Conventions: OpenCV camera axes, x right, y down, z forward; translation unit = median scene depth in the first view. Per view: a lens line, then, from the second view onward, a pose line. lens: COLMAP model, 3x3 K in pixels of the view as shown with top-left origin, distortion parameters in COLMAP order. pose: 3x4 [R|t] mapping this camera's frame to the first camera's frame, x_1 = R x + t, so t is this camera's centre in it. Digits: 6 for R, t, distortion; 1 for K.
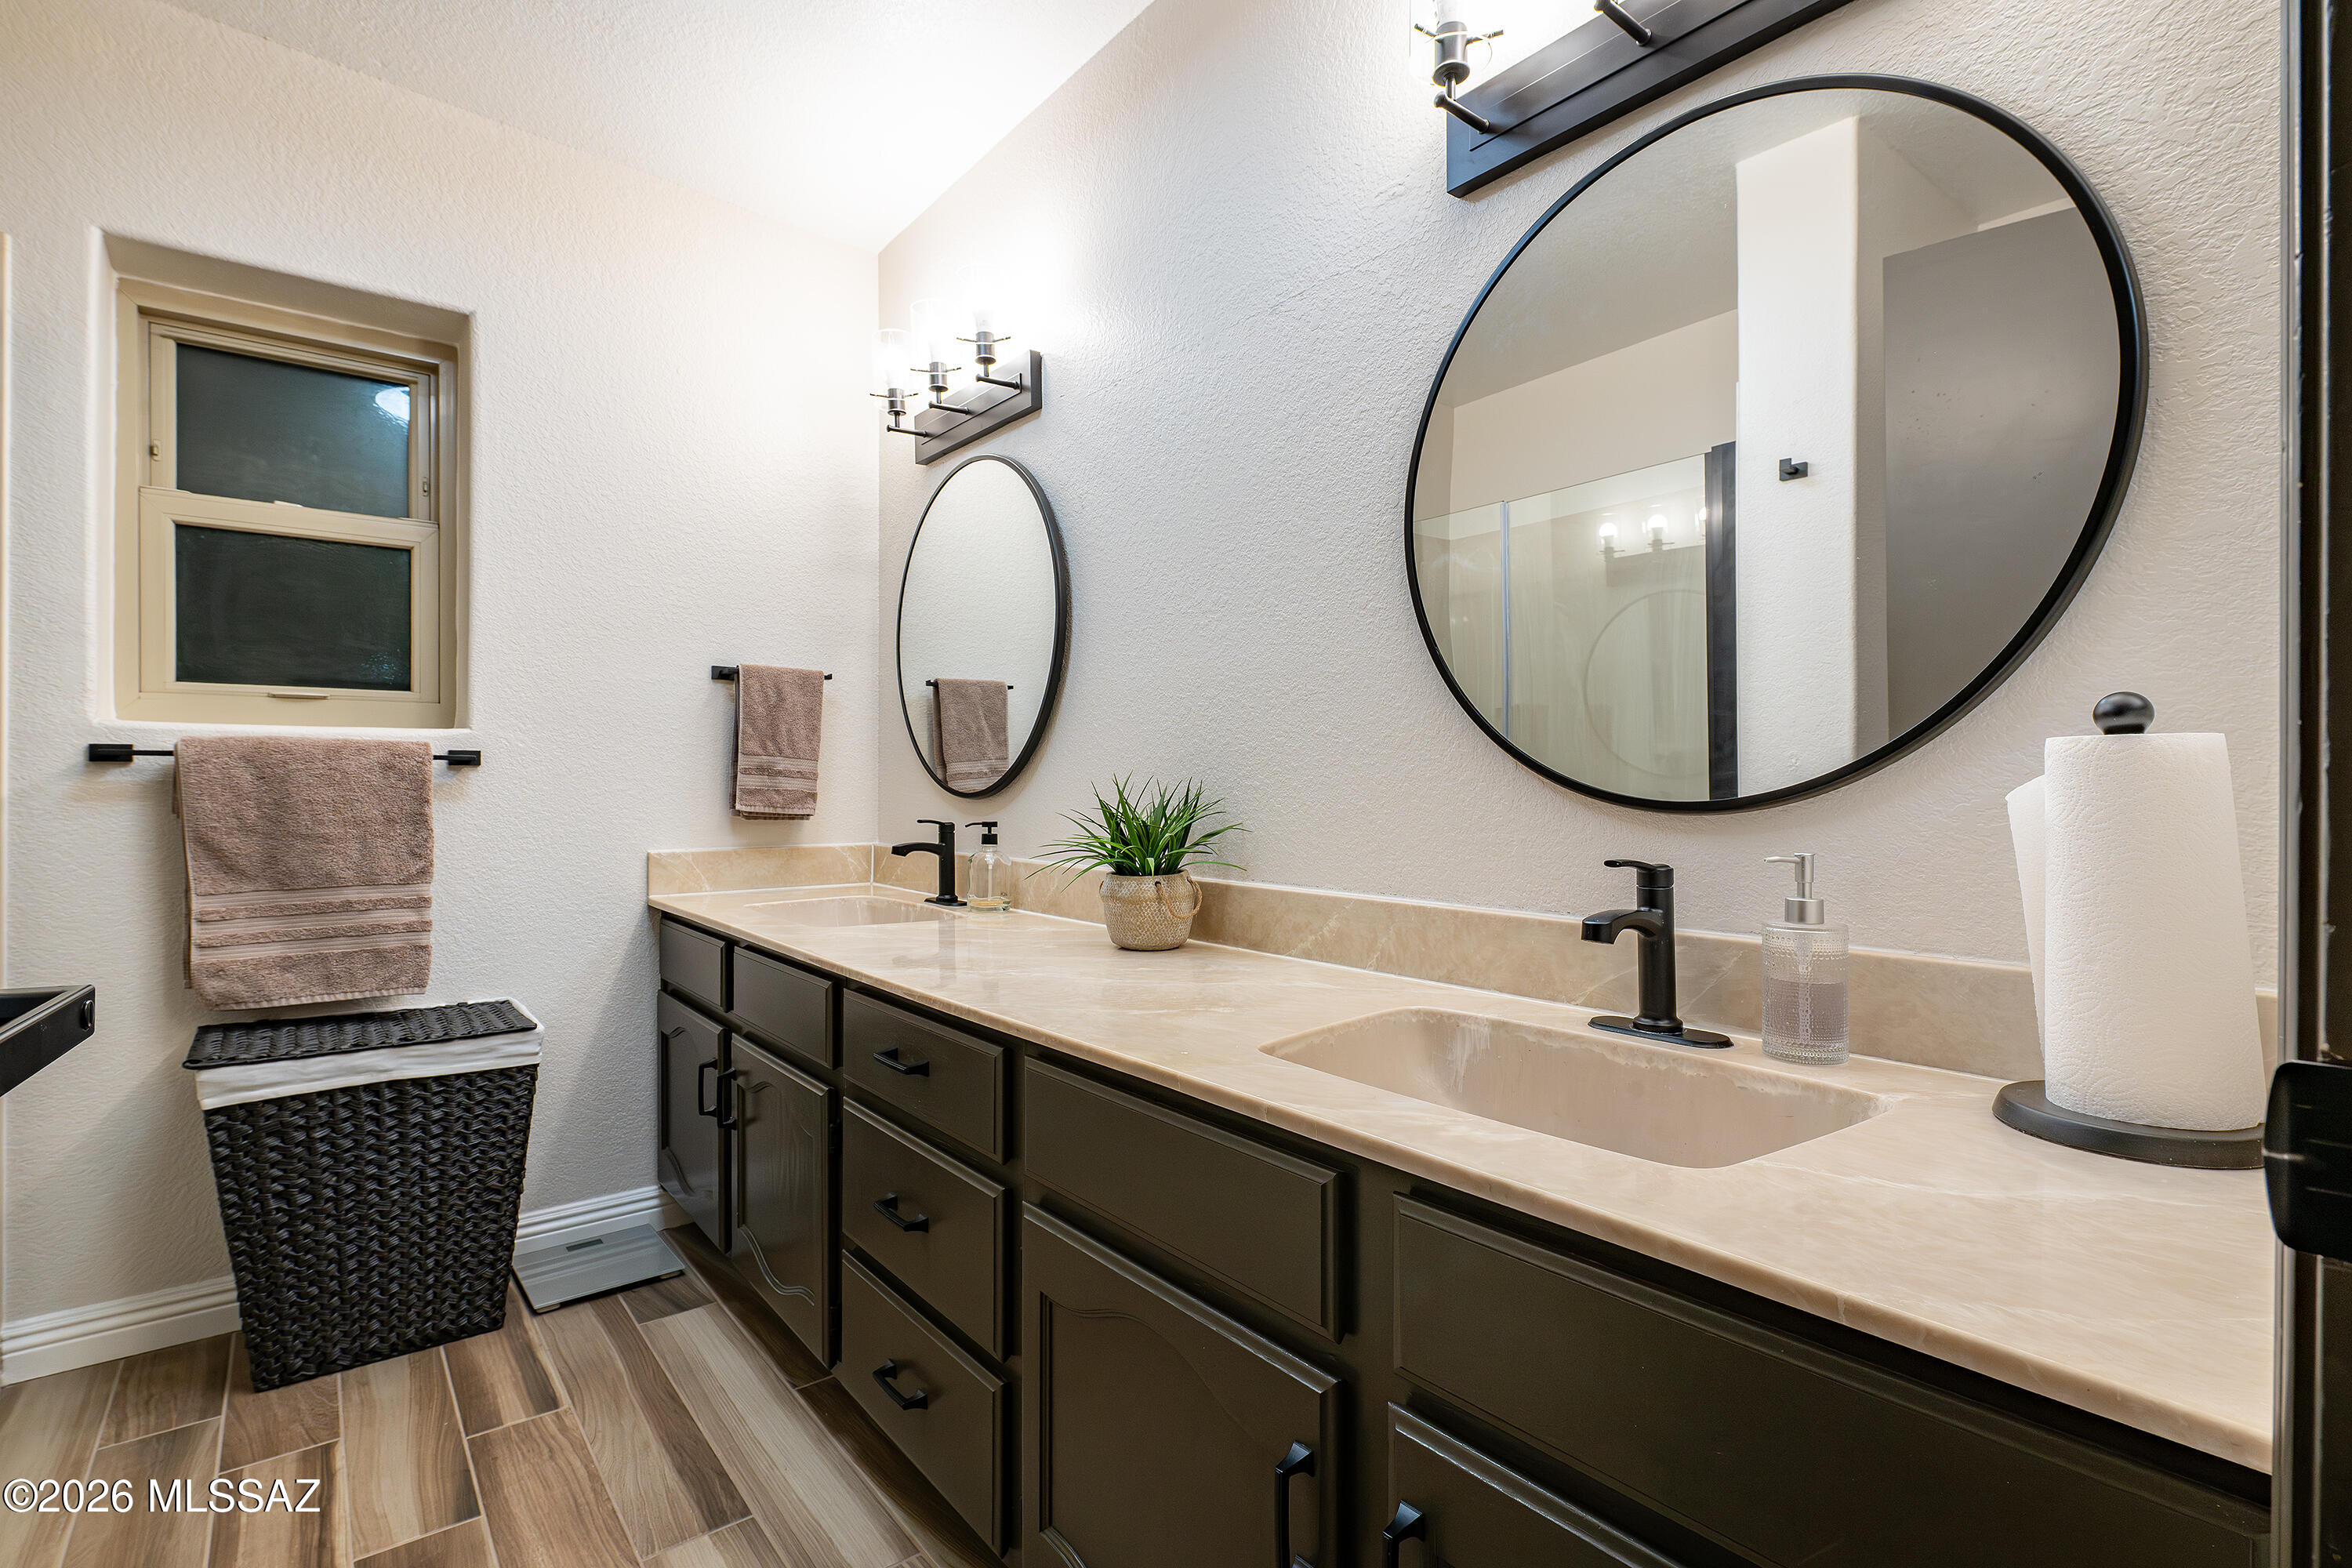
lens RADIAL K [[1114.0, 0, 1176.0], [0, 1114.0, 784.0], [0, 0, 1]] dist [0.000494, 0.000093]
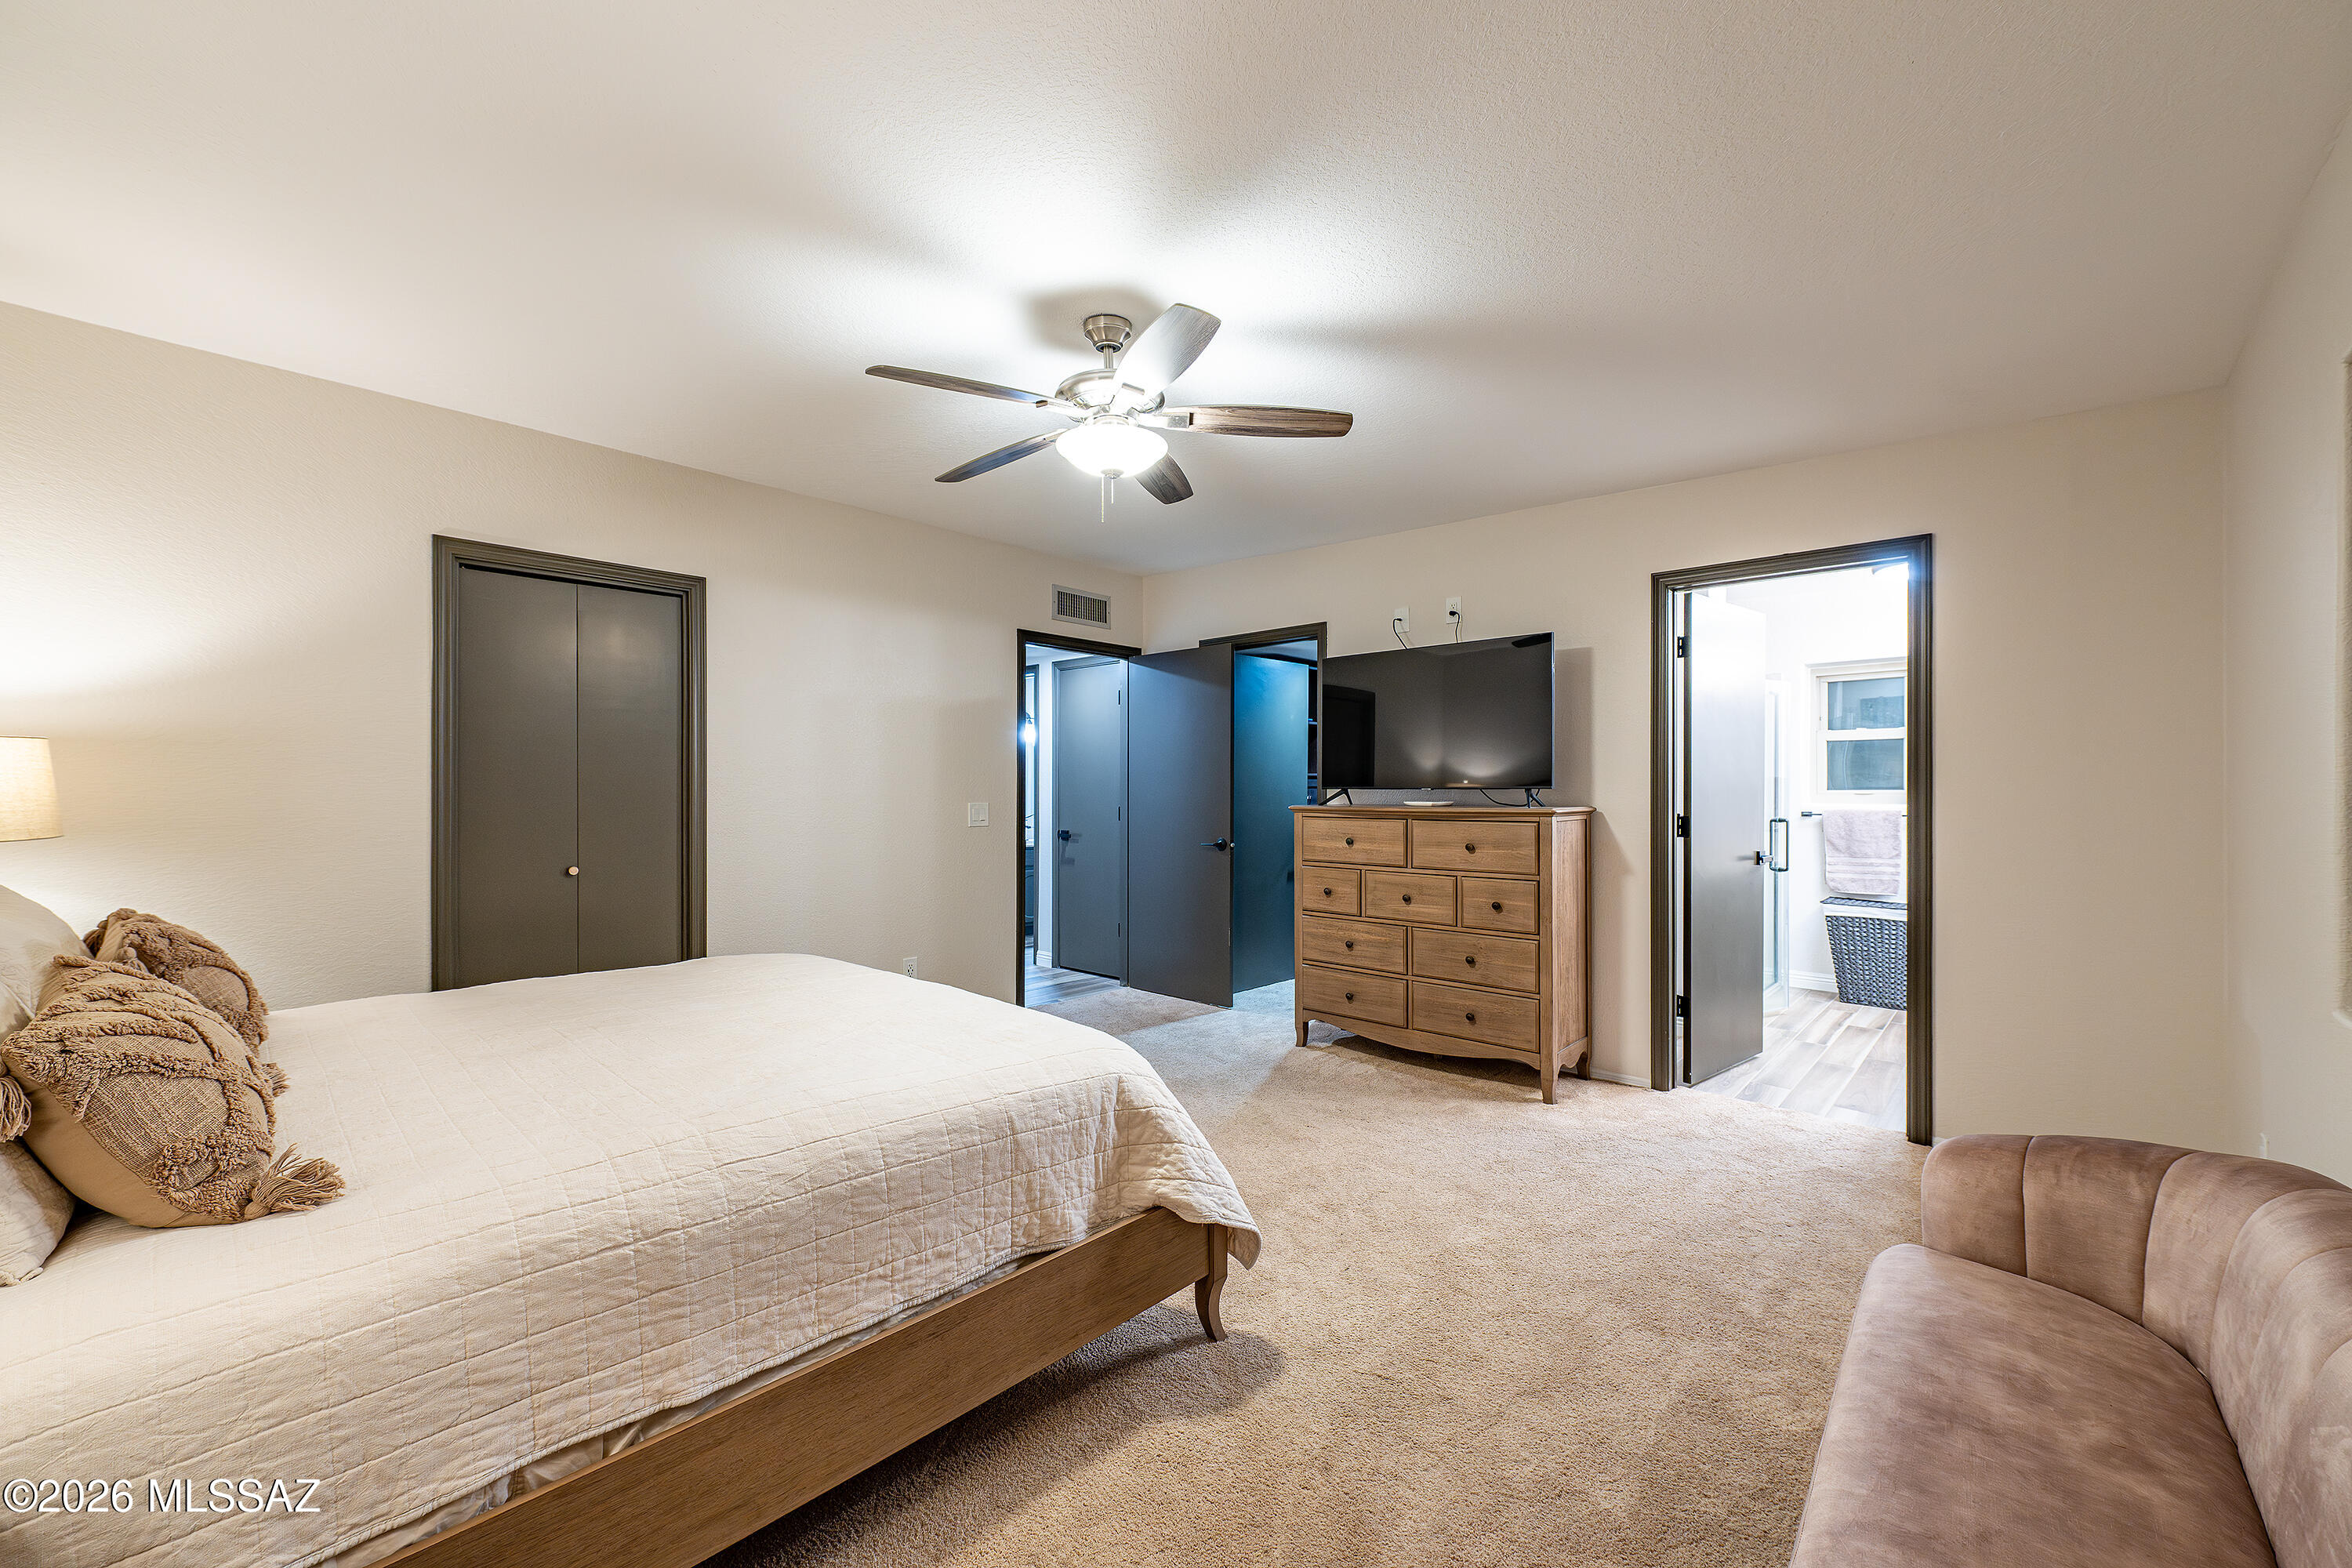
lens RADIAL K [[913.9, 0, 1193.2], [0, 913.9, 785.7], [0, 0, 1]] dist [-0.000809, -0.000227]
pose [[0.154564, -0.006435, -0.987962, 1.477189], [-0.006391, 0.999951, -0.007513, -0.077374], [0.987962, 0.007475, 0.154515, -1.256591]]
